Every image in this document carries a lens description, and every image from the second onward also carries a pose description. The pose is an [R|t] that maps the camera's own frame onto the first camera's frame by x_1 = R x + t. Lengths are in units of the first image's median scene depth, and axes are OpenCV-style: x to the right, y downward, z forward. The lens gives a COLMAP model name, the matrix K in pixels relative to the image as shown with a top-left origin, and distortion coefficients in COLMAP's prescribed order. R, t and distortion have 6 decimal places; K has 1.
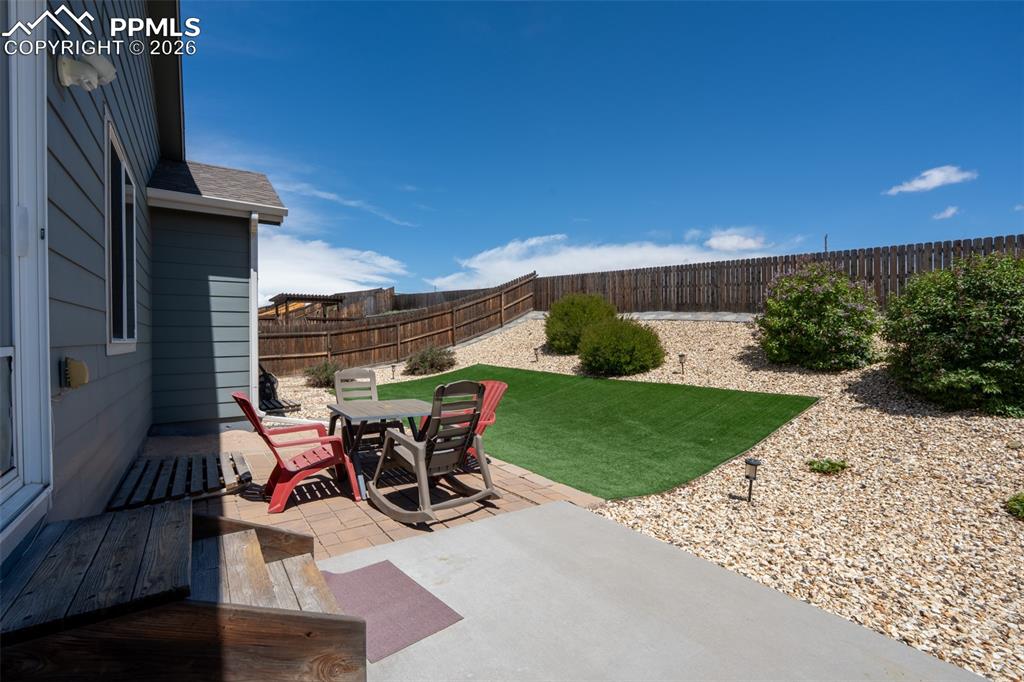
lens RADIAL K [[455.7, 0, 516.1], [0, 455.7, 342.8], [0, 0, 1]] dist [-0.011212, 0.003496]
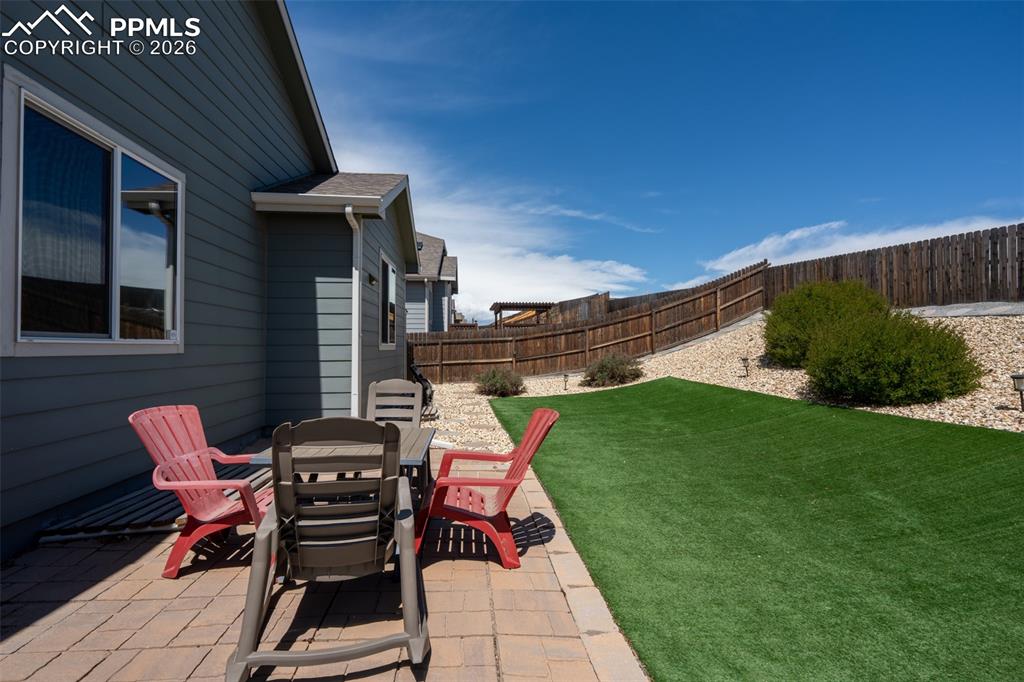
lens RADIAL K [[455.7, 0, 512.4], [0, 455.7, 340.7], [0, 0, 1]] dist [-0.011212, 0.003496]
pose [[0.865688, -0.000036, -0.500584, 0.076824], [-0.010647, 0.999772, -0.018484, 0.000897], [0.500471, 0.021331, 0.865490, 0.160606]]
